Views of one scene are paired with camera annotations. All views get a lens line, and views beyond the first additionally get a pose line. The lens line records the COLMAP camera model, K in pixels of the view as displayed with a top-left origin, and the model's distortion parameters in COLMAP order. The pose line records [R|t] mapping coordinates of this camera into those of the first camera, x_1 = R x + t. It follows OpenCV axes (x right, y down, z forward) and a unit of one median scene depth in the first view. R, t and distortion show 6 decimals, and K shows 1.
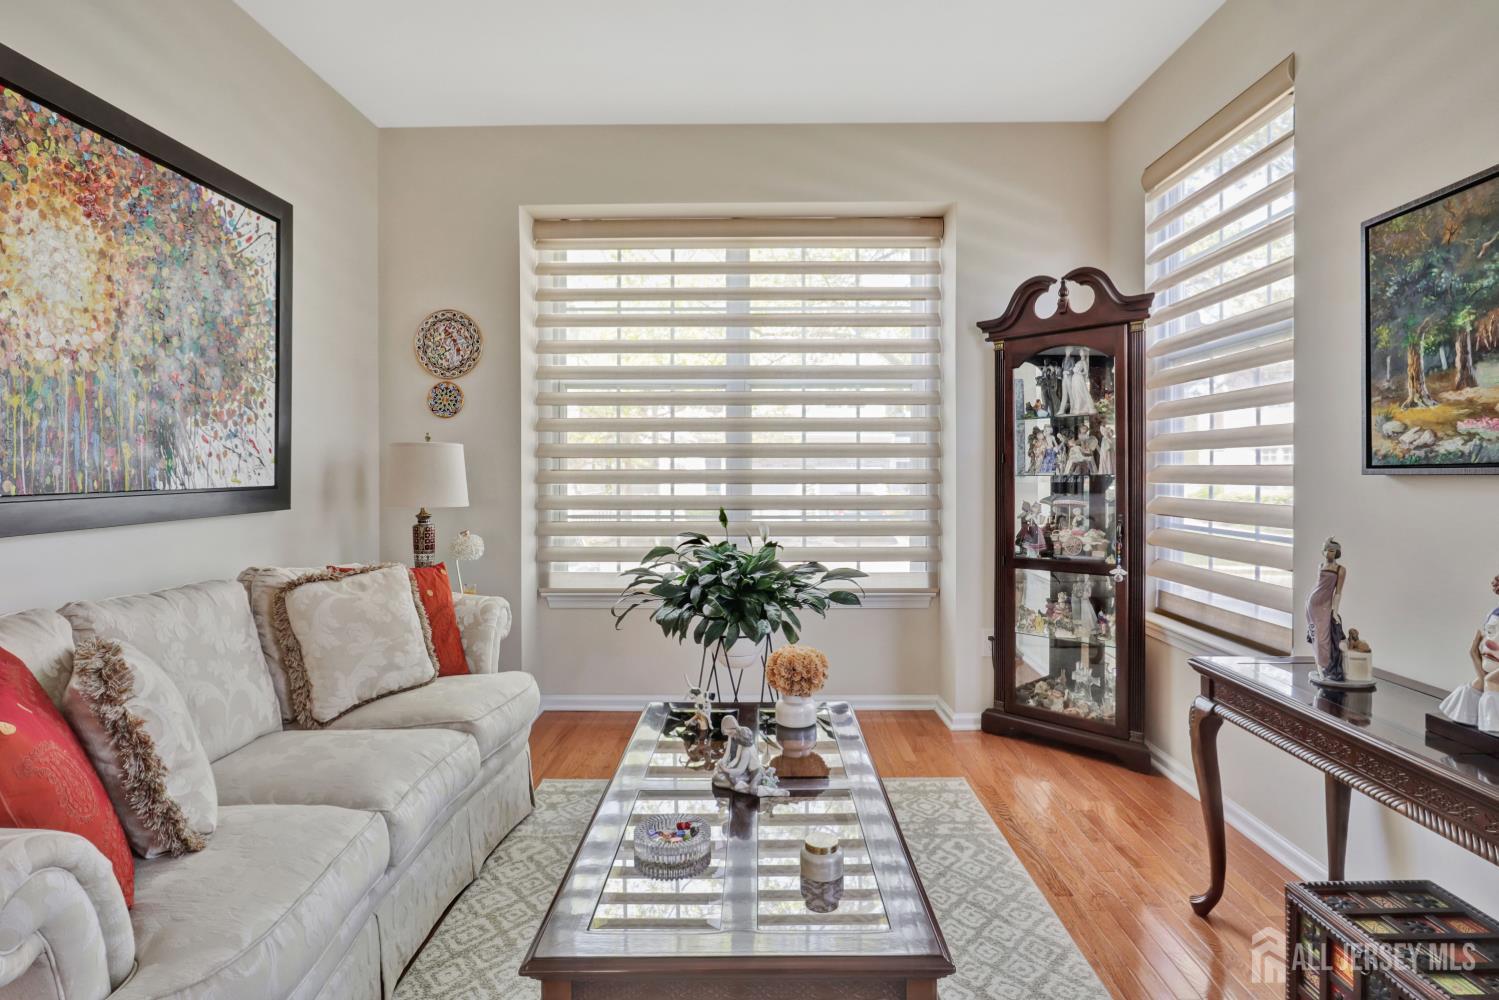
lens RADIAL K [[765.2, 0, 784.2], [0, 765.2, 476.6], [0, 0, 1]] dist [-0.023651, 0.005083]
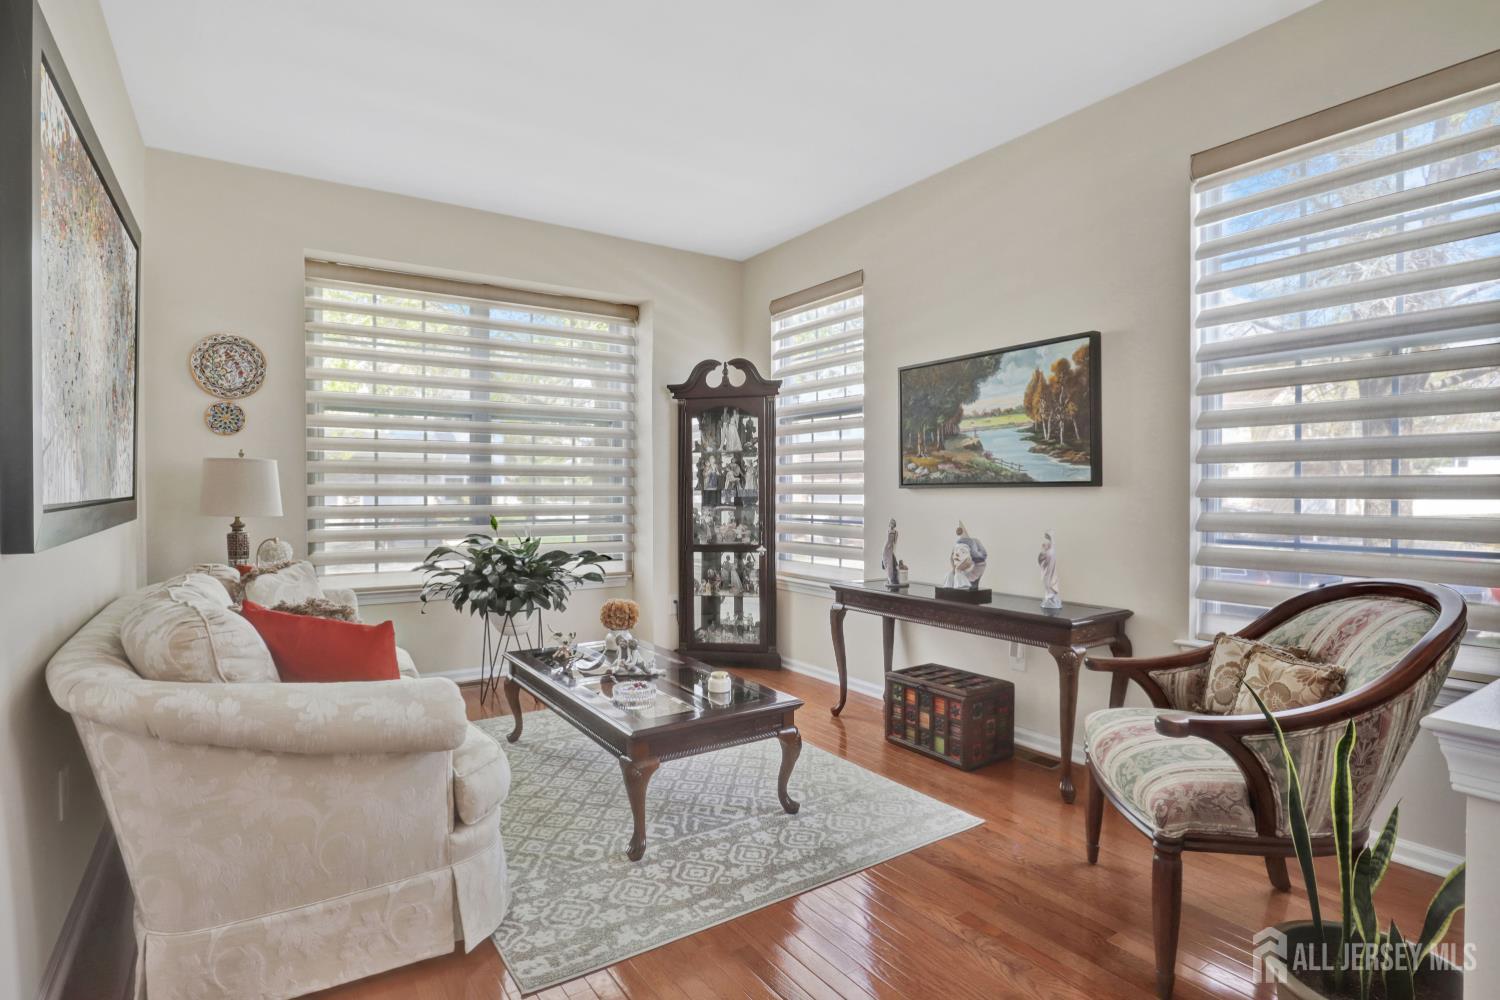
lens RADIAL K [[765.7, 0, 748.2], [0, 765.7, 491.8], [0, 0, 1]] dist [-0.023651, 0.005083]
pose [[0.833384, 0.002431, 0.552688, -0.469207], [0.001189, 0.999980, -0.006190, 0.012195], [-0.552692, 0.005816, 0.833365, -0.332287]]
